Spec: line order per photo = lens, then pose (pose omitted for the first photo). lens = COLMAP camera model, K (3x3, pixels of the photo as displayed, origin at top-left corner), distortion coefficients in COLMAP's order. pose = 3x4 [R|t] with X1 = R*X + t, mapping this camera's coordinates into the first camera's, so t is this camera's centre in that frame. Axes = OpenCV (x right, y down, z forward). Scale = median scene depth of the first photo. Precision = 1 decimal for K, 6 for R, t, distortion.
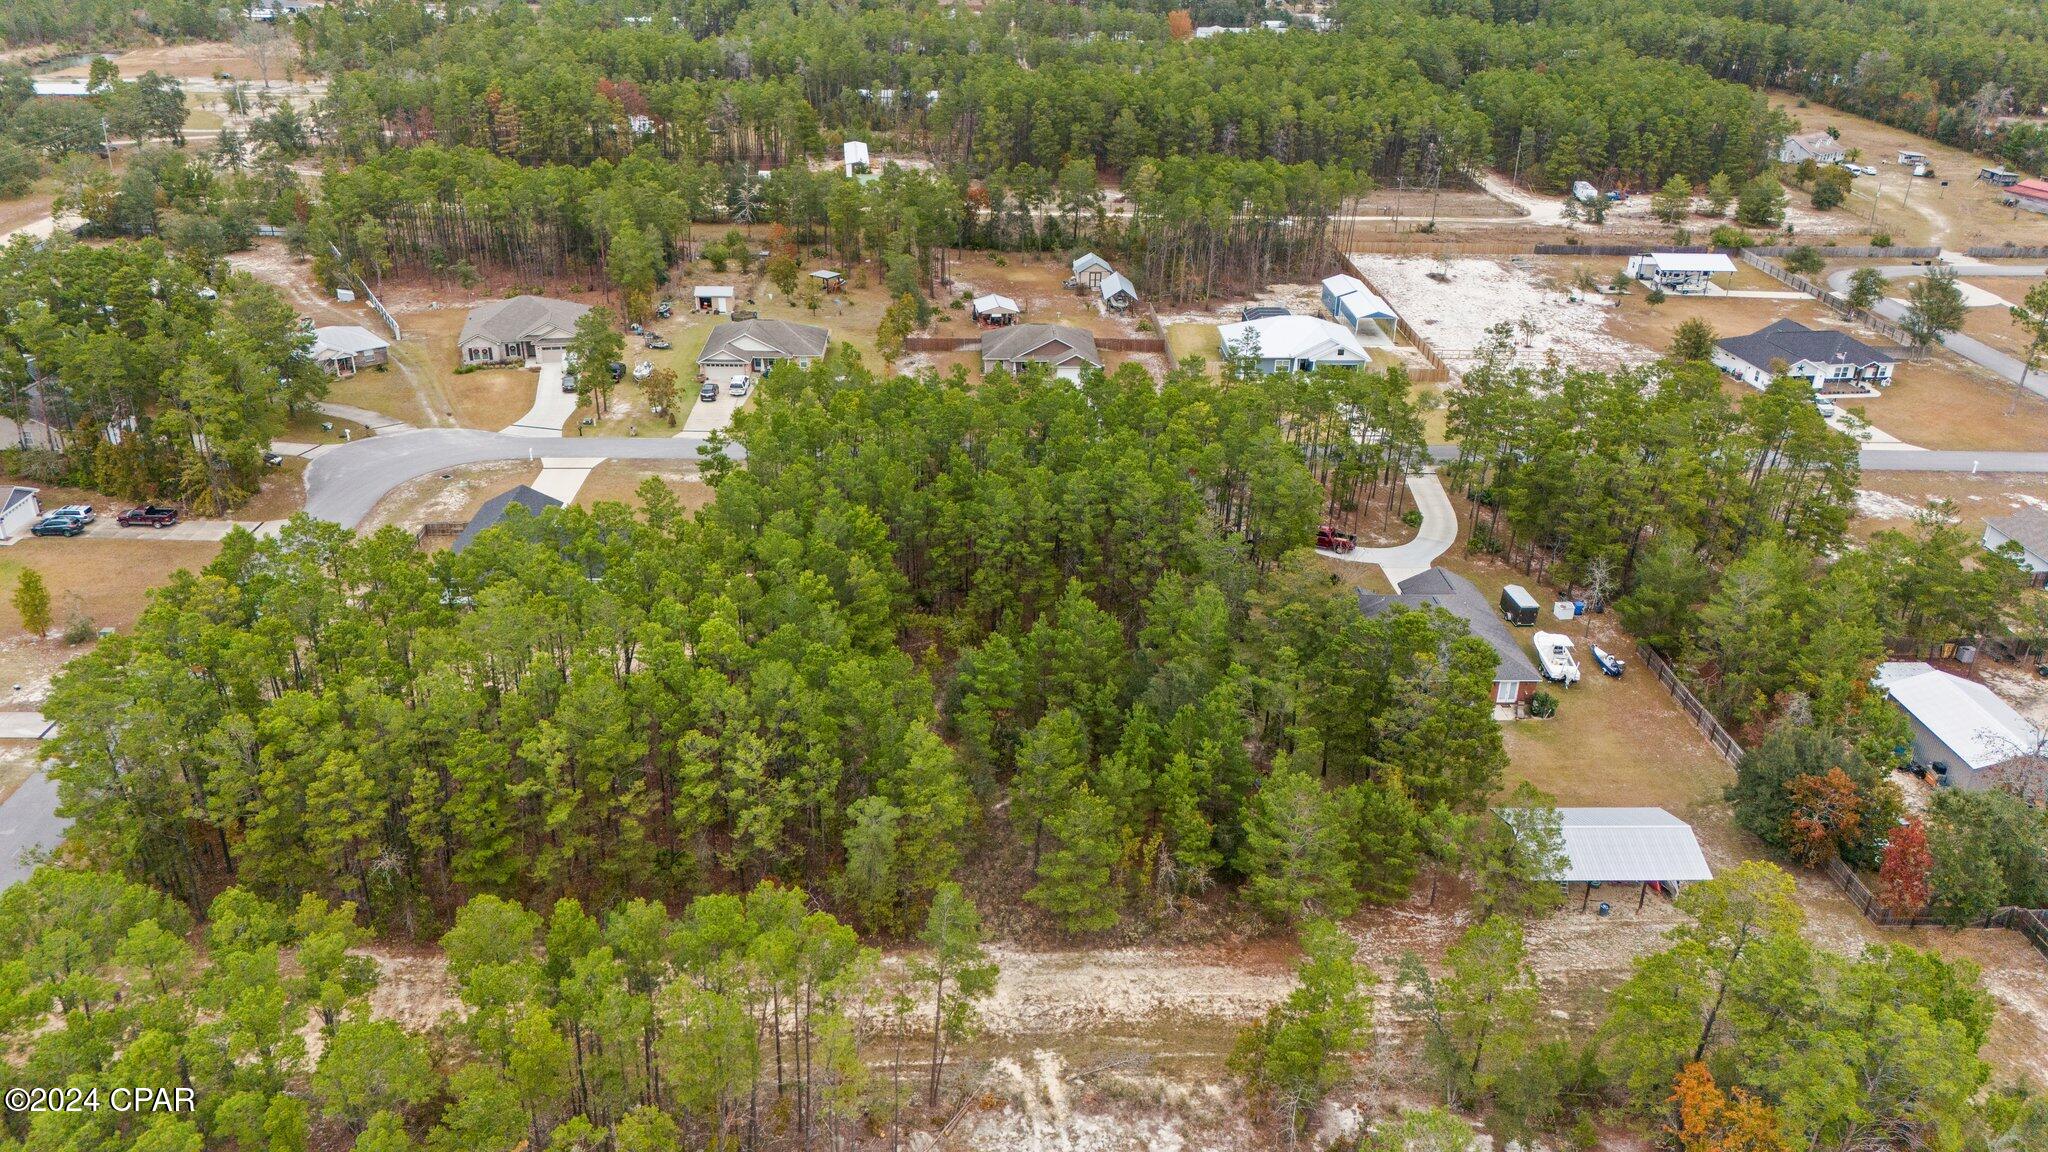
lens RADIAL K [[1504.5, 0, 1028.9], [0, 1504.5, 577.0], [0, 0, 1]] dist [0.076284, -0.069542]
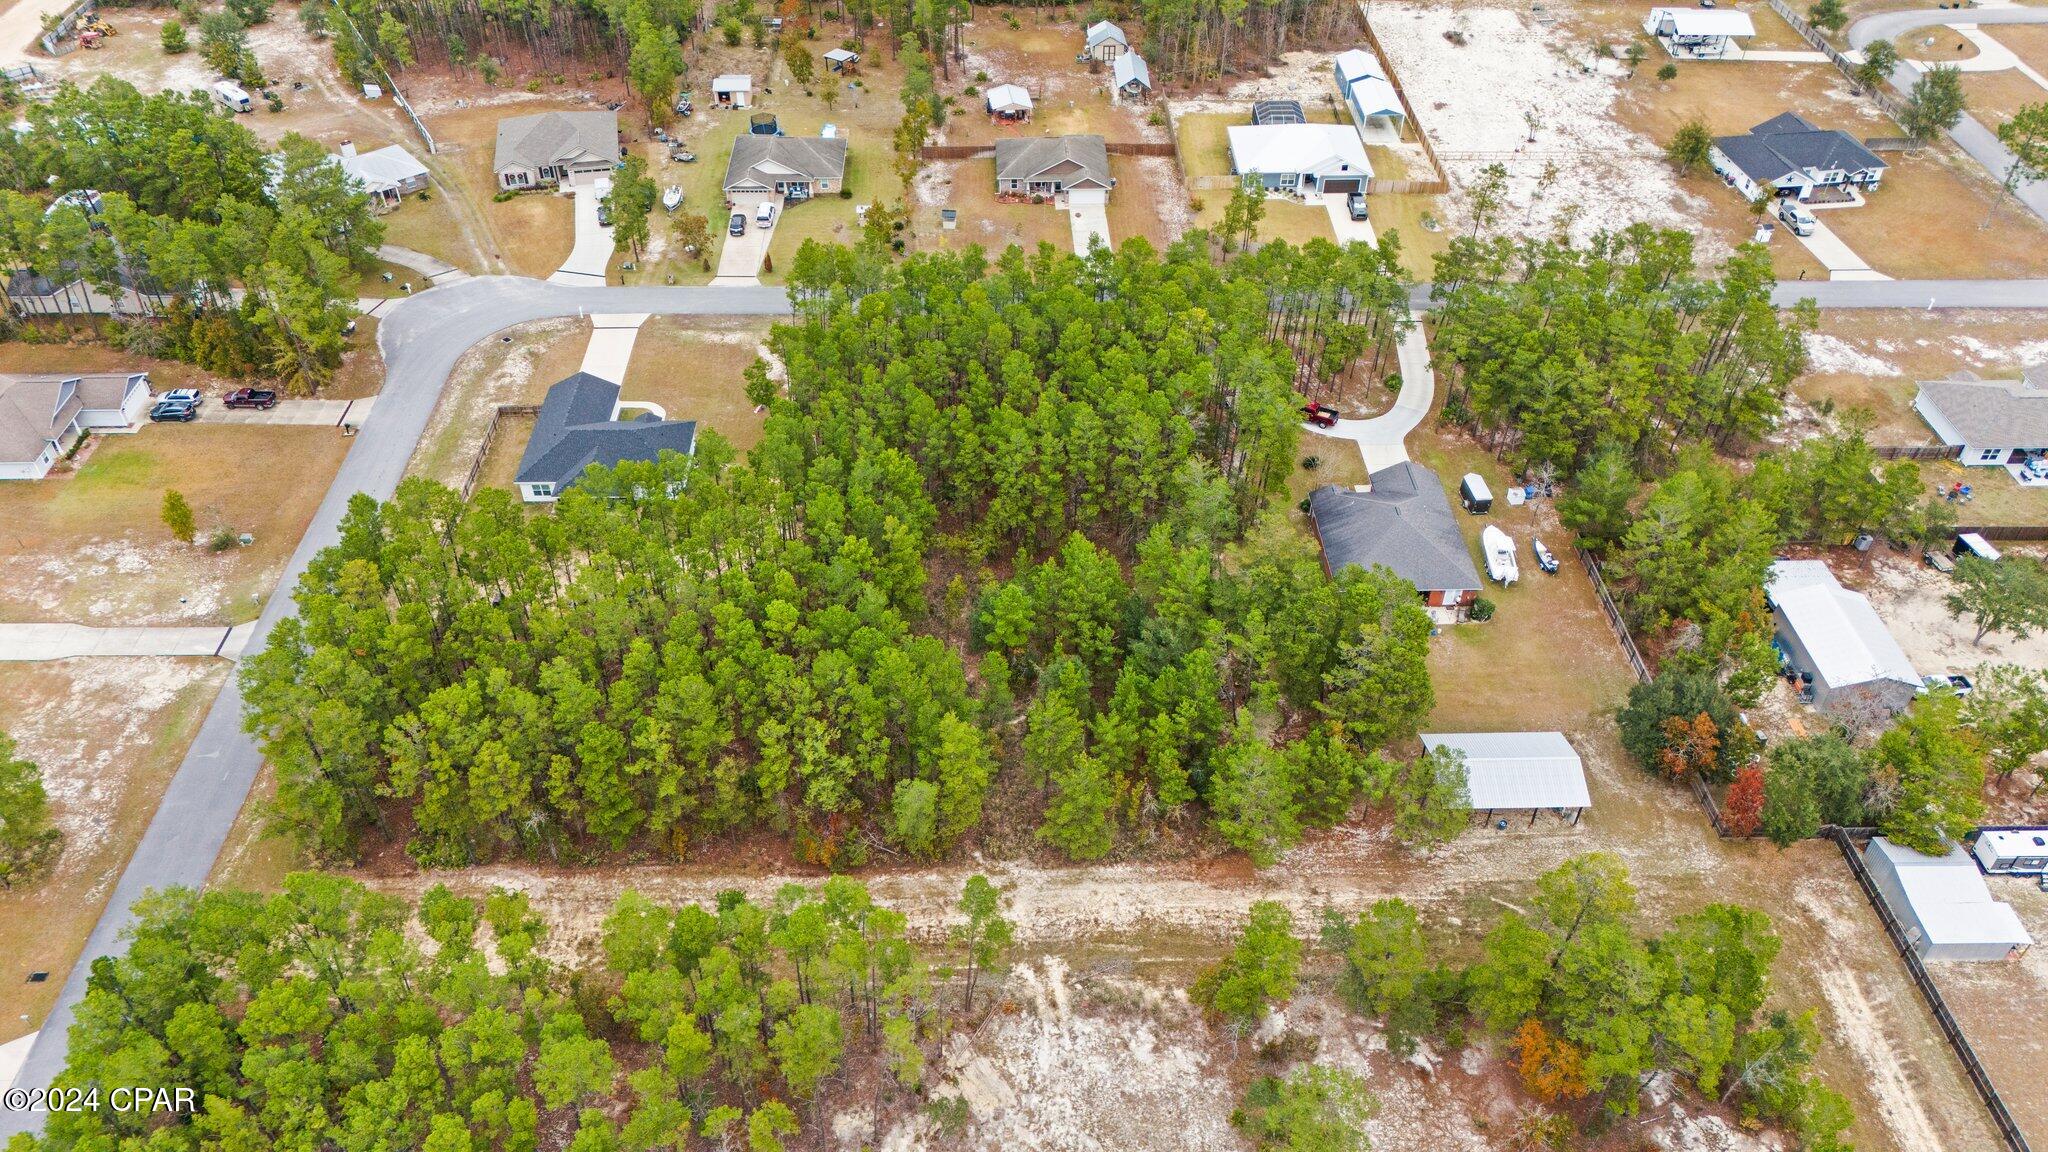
lens RADIAL K [[1504.5, 0, 1028.9], [0, 1504.5, 577.0], [0, 0, 1]] dist [0.076284, -0.069542]
pose [[0.999887, -0.004526, -0.014311, 0.007479], [0.008108, 0.965236, 0.261254, -0.246142], [0.012631, -0.261340, 0.965164, -0.121293]]
